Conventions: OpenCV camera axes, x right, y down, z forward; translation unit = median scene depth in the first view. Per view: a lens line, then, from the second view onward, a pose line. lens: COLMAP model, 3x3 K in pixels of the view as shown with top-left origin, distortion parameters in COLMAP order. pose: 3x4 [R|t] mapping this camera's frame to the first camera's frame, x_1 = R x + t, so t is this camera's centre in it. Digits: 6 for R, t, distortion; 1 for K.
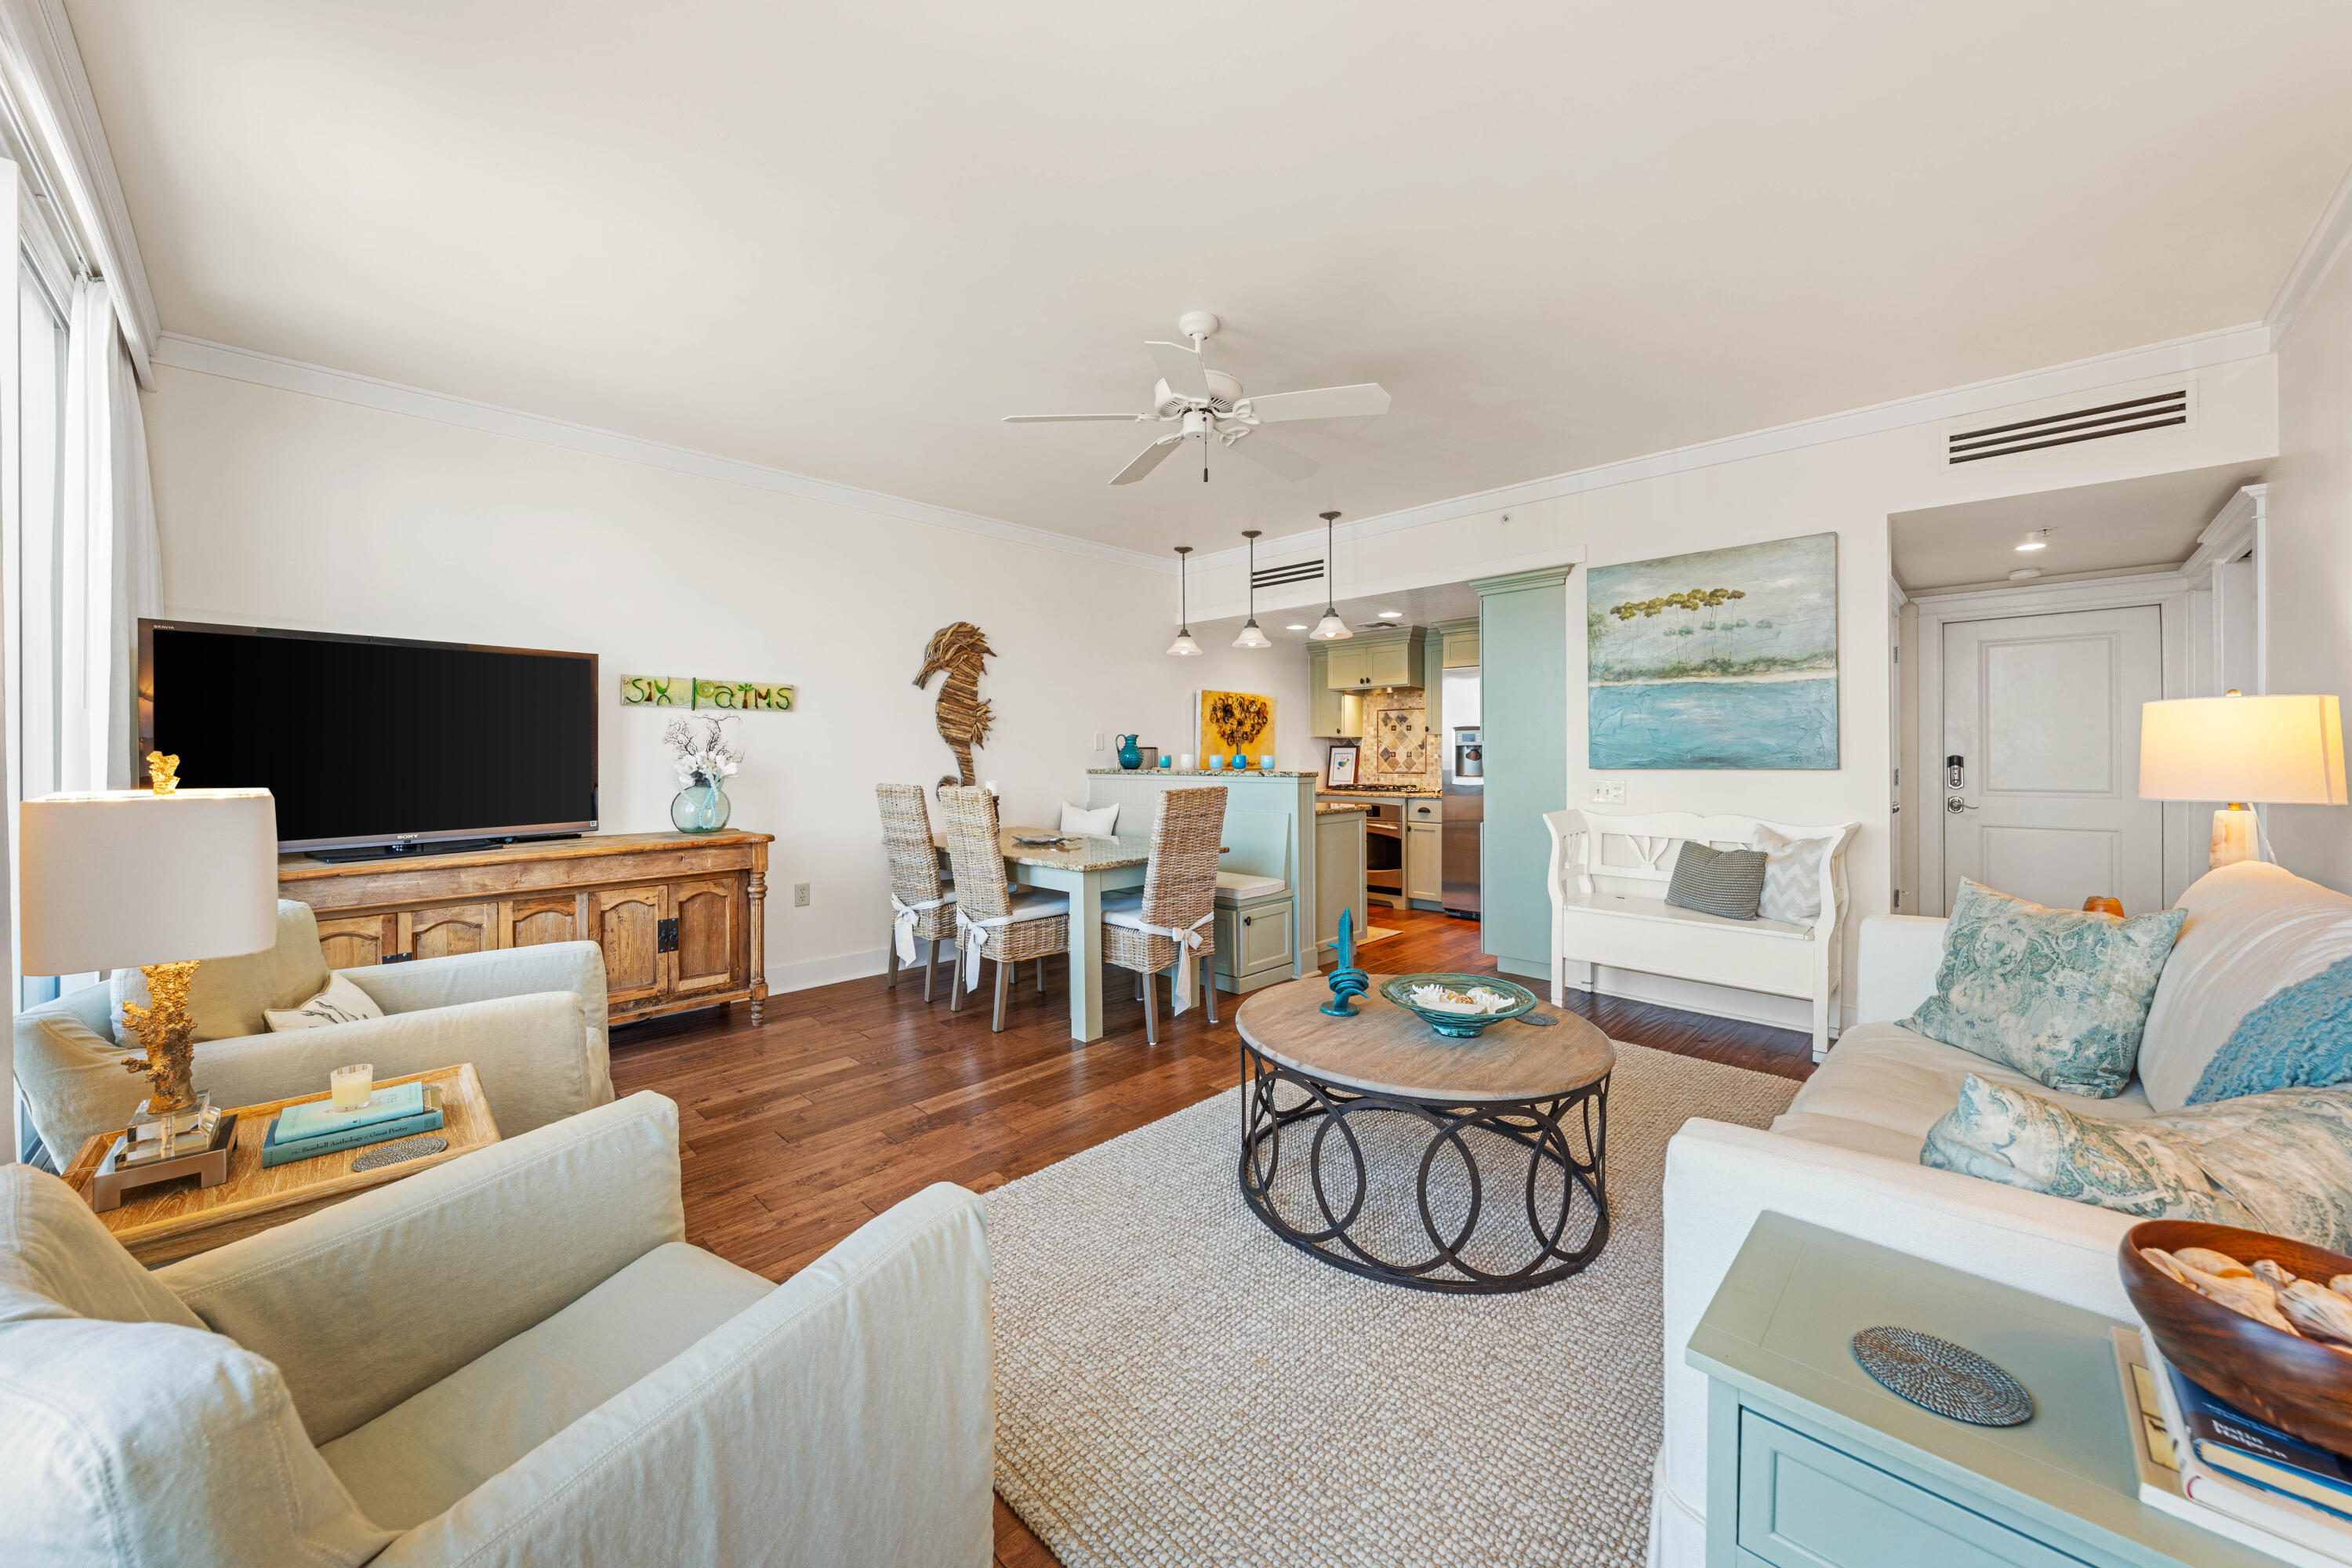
lens RADIAL K [[847.5, 0, 1170.0], [0, 847.5, 759.7], [0, 0, 1]] dist [-0.010600, 0.000070]
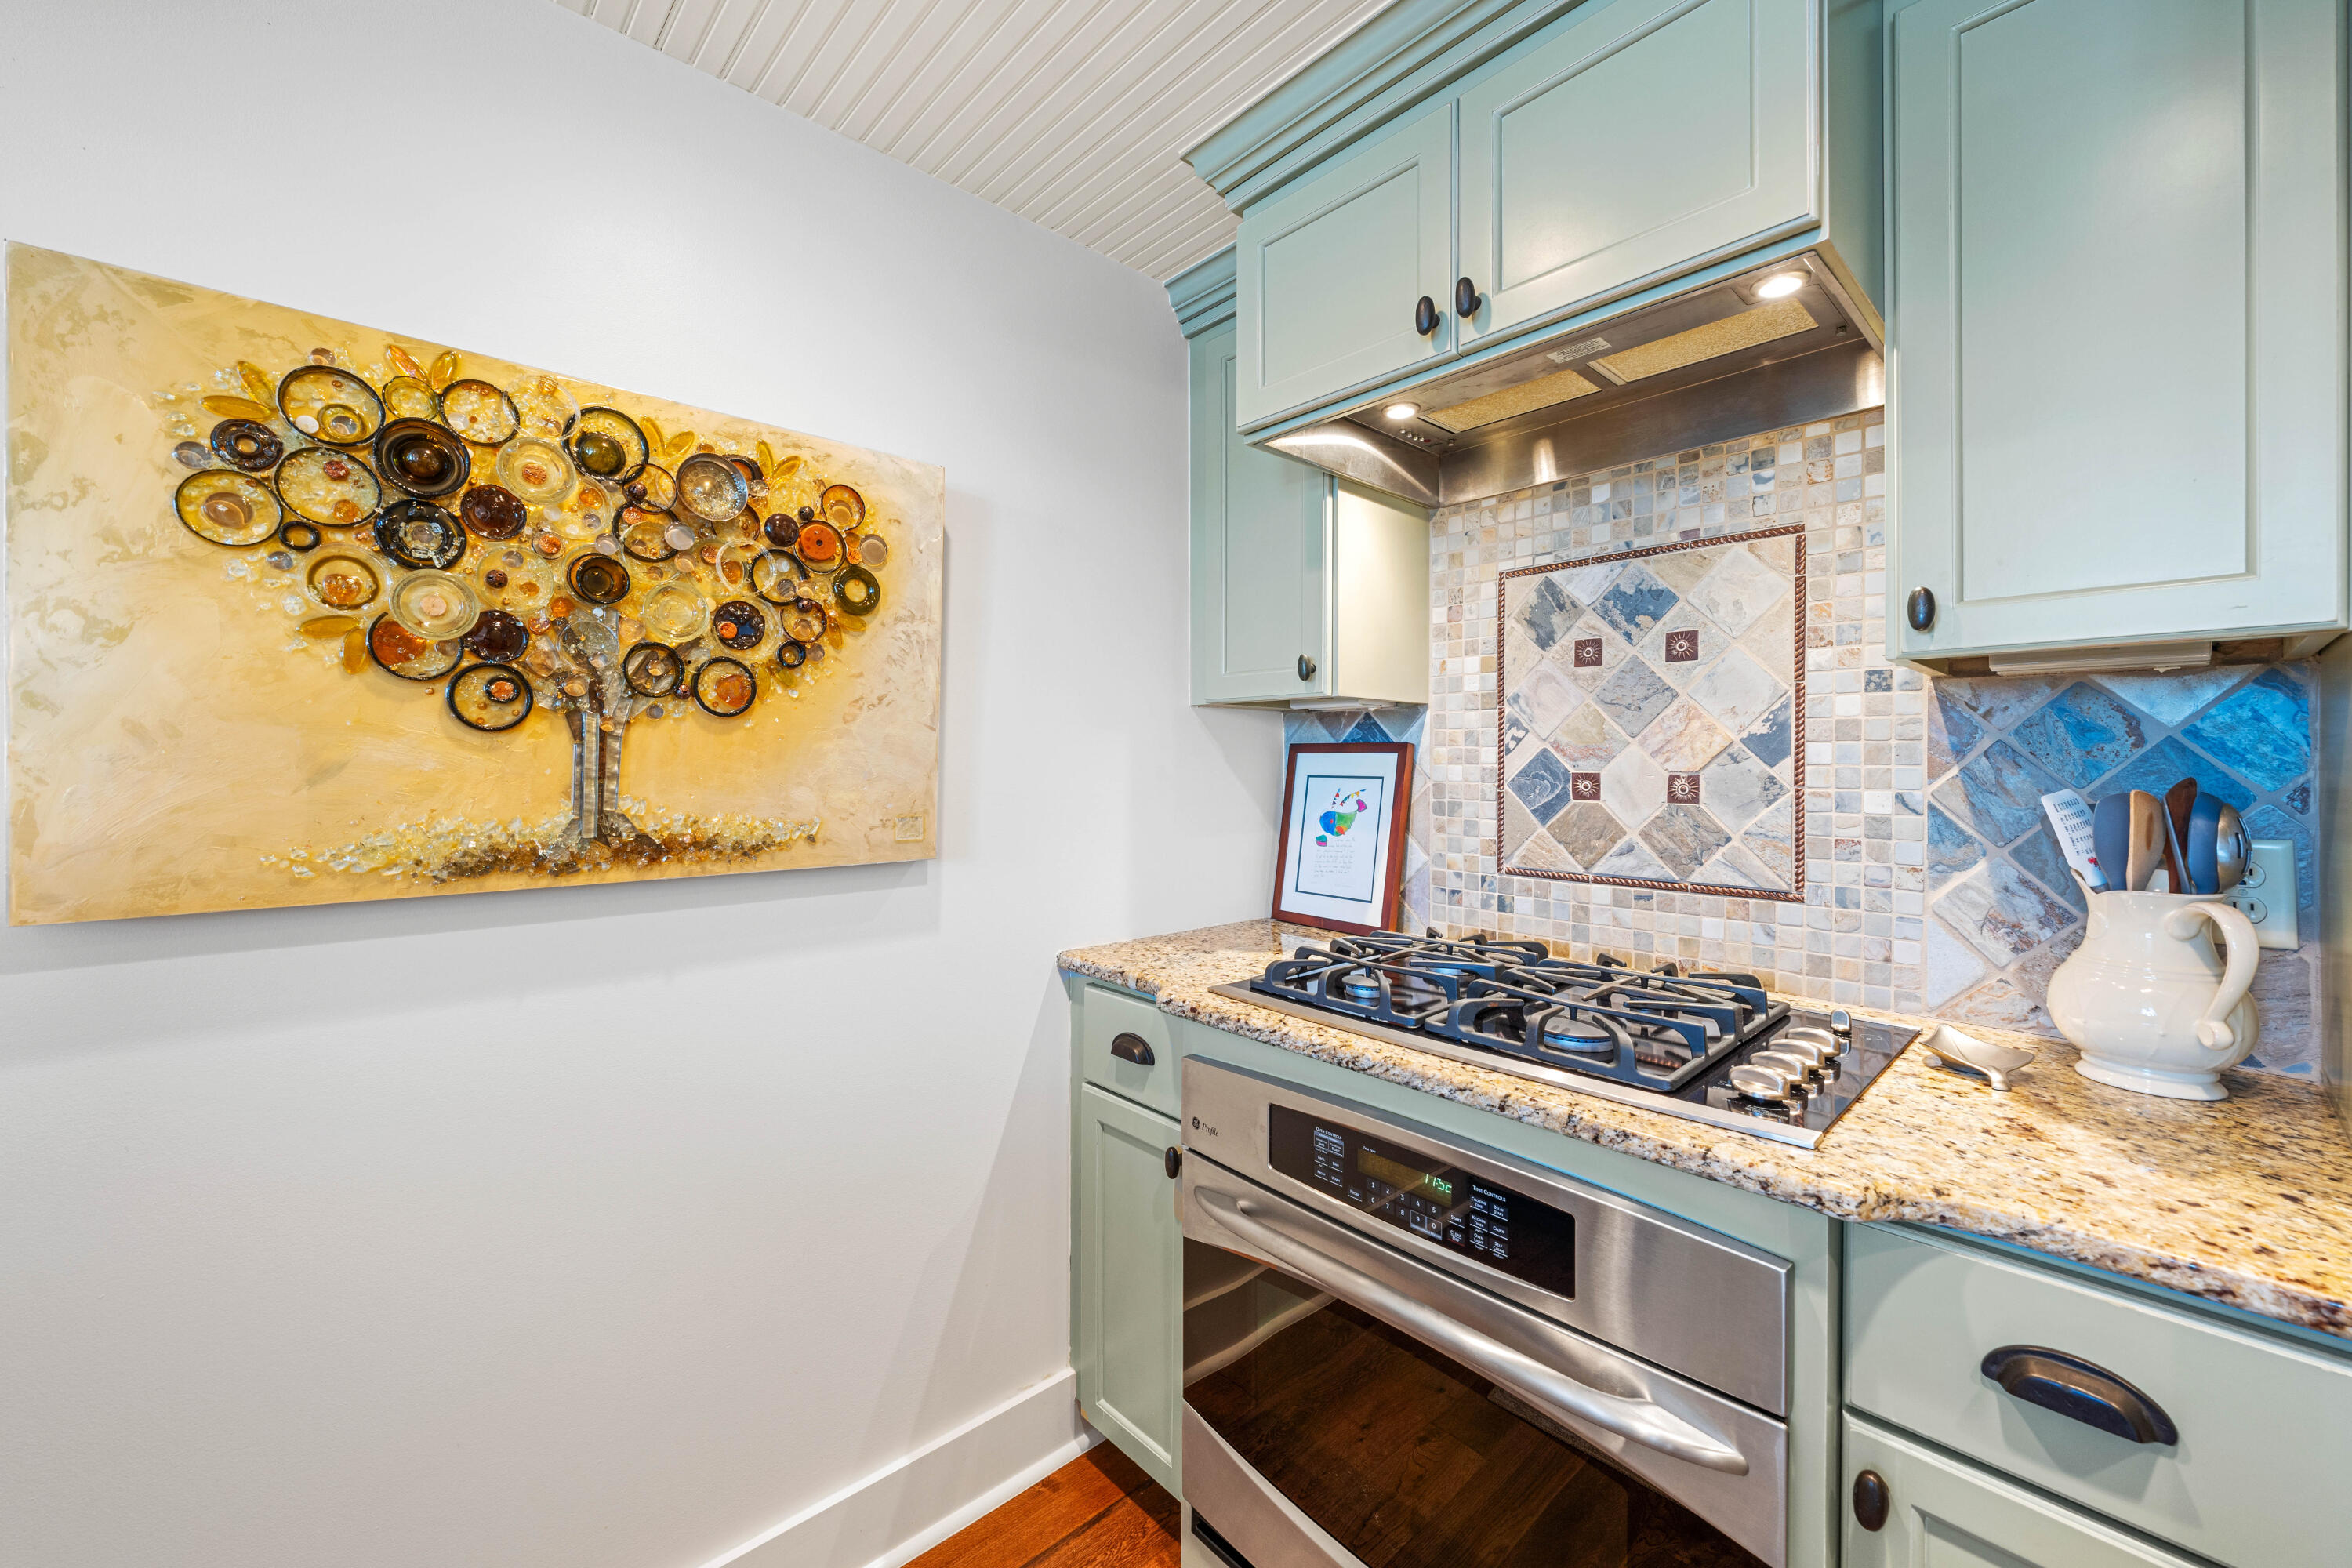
lens RADIAL K [[910.9, 0, 1168.2], [0, 910.9, 765.3], [0, 0, 1]] dist [-0.002555, -0.000231]
pose [[0.998761, 0.003724, -0.049615, 0.312879], [-0.003875, 0.999988, -0.002947, -0.017732], [0.049603, 0.003135, 0.998764, 1.385093]]
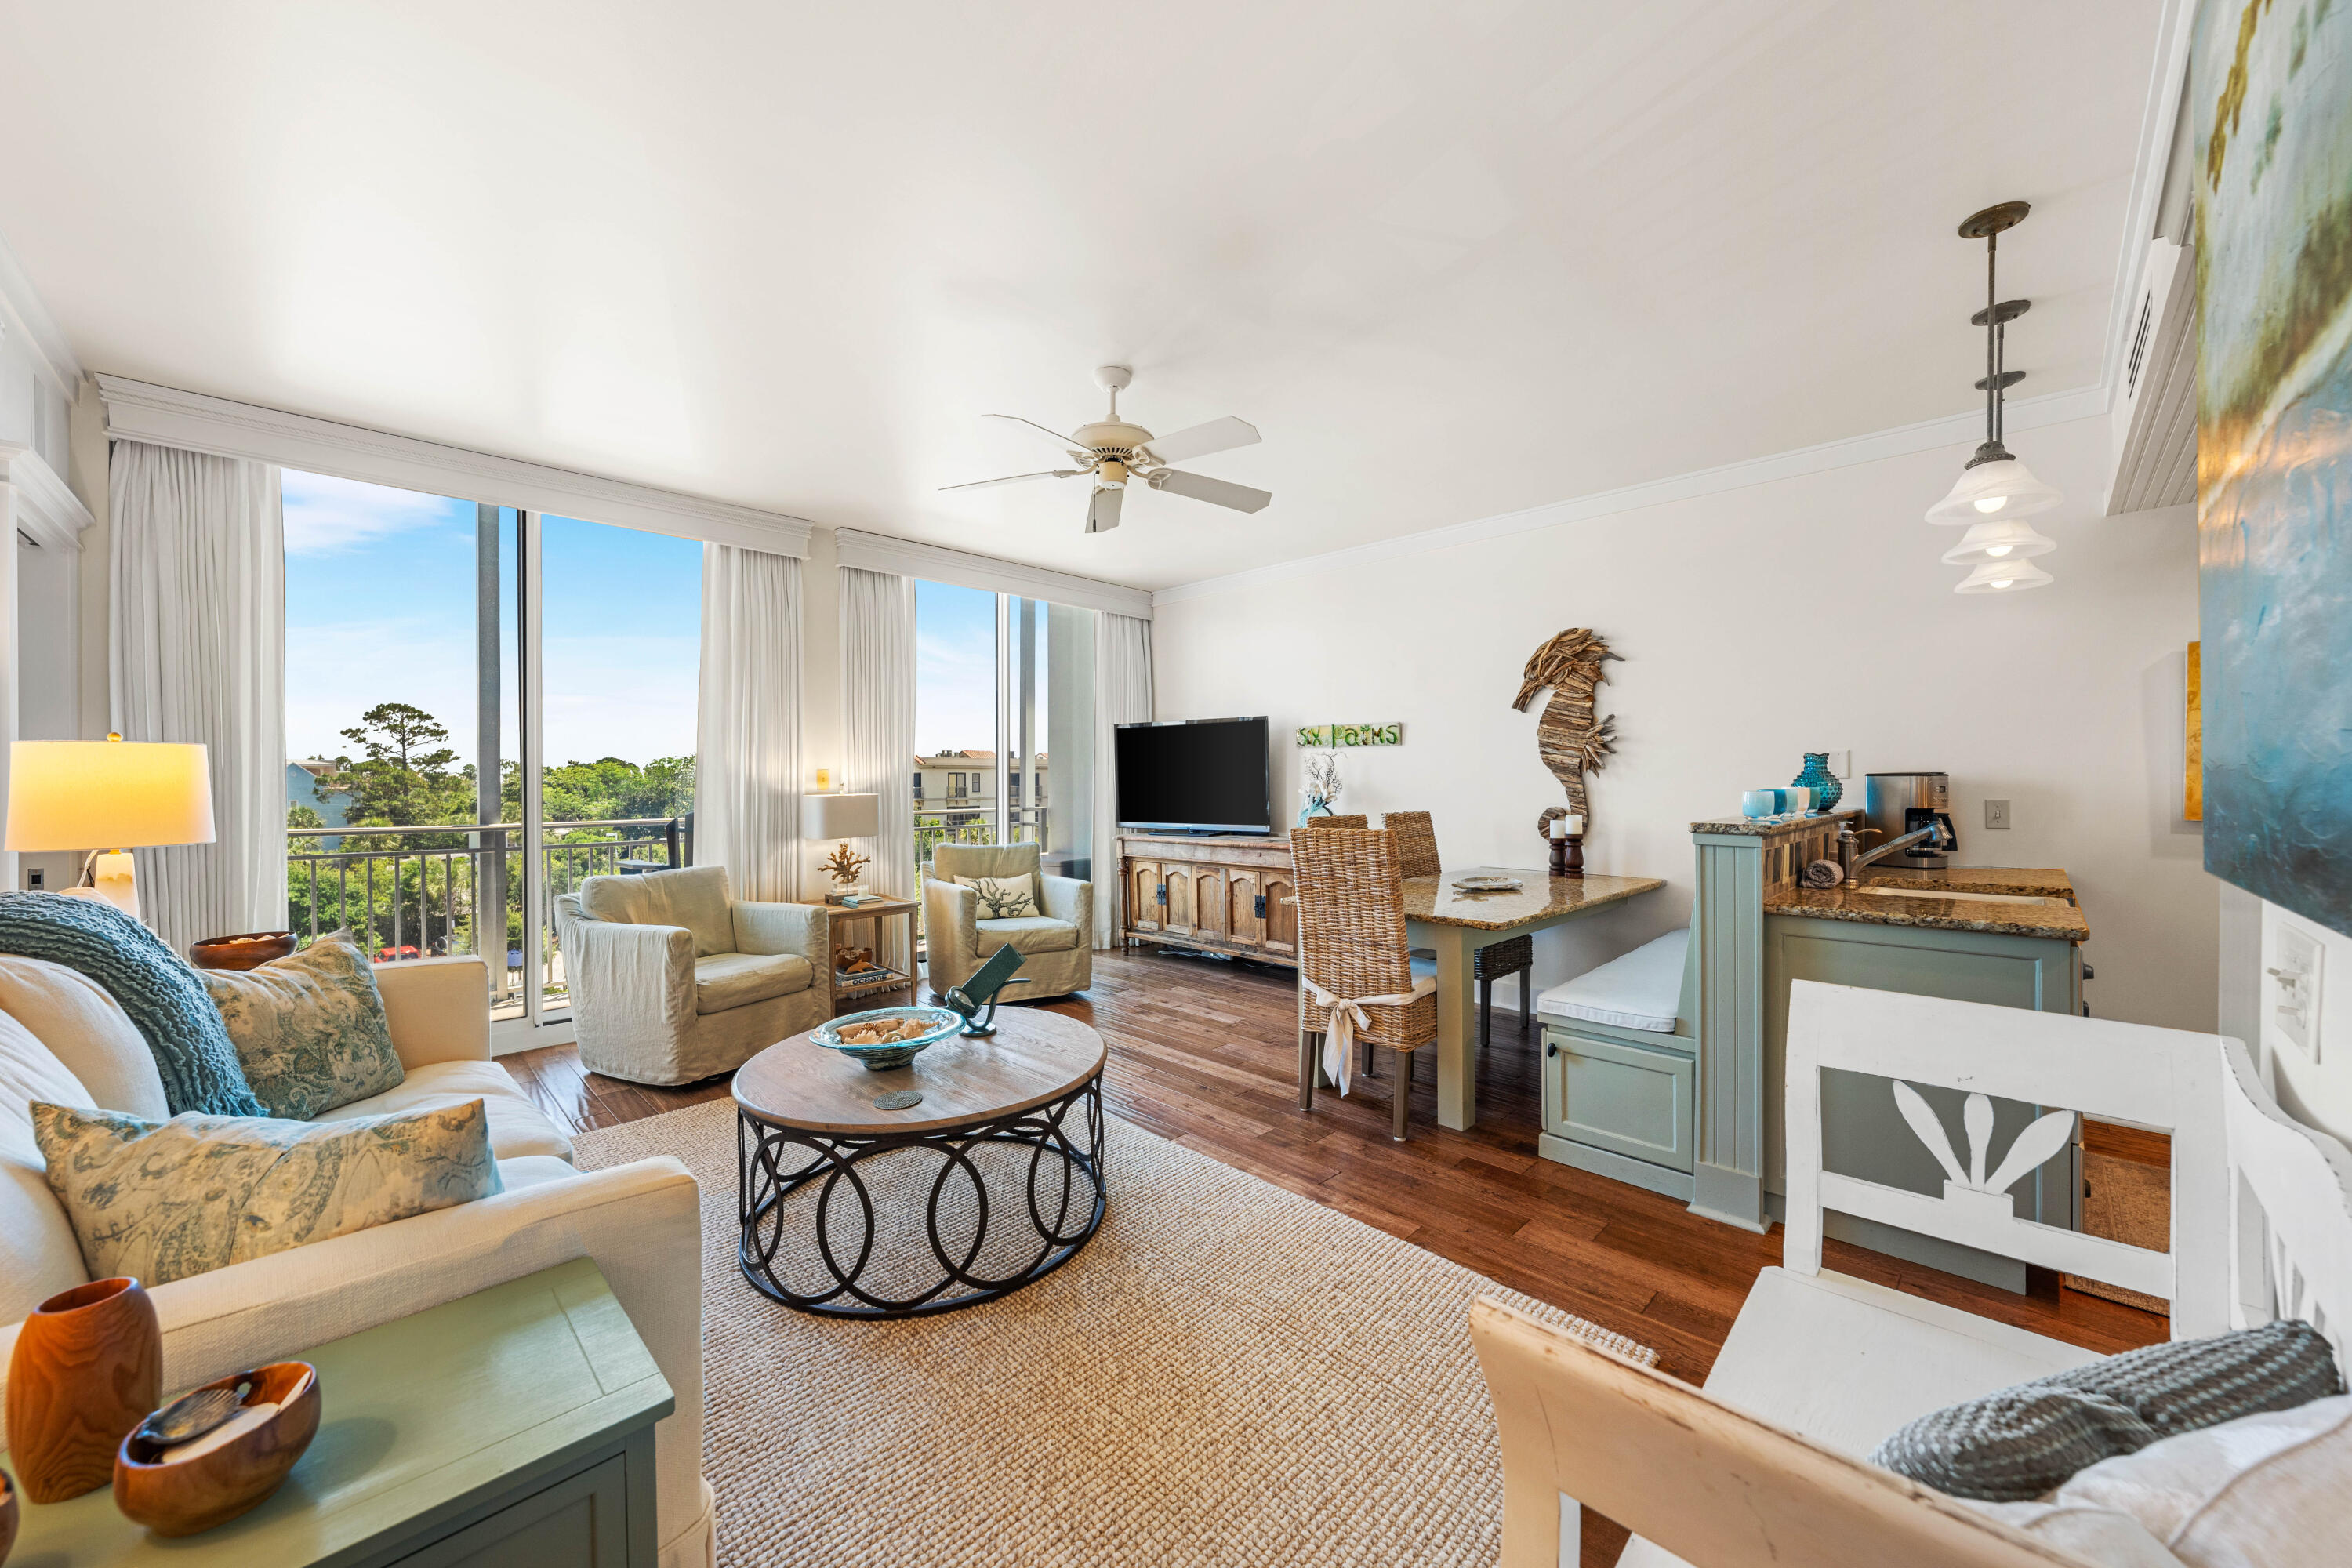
lens RADIAL K [[857.4, 0, 1179.0], [0, 857.4, 781.4], [0, 0, 1]] dist [0.000059, 0.000053]
pose [[0.001790, 0.007825, -0.999968, 0.759694], [-0.004255, 0.999960, 0.007817, -0.016414], [0.999989, 0.004241, 0.001823, 0.739129]]
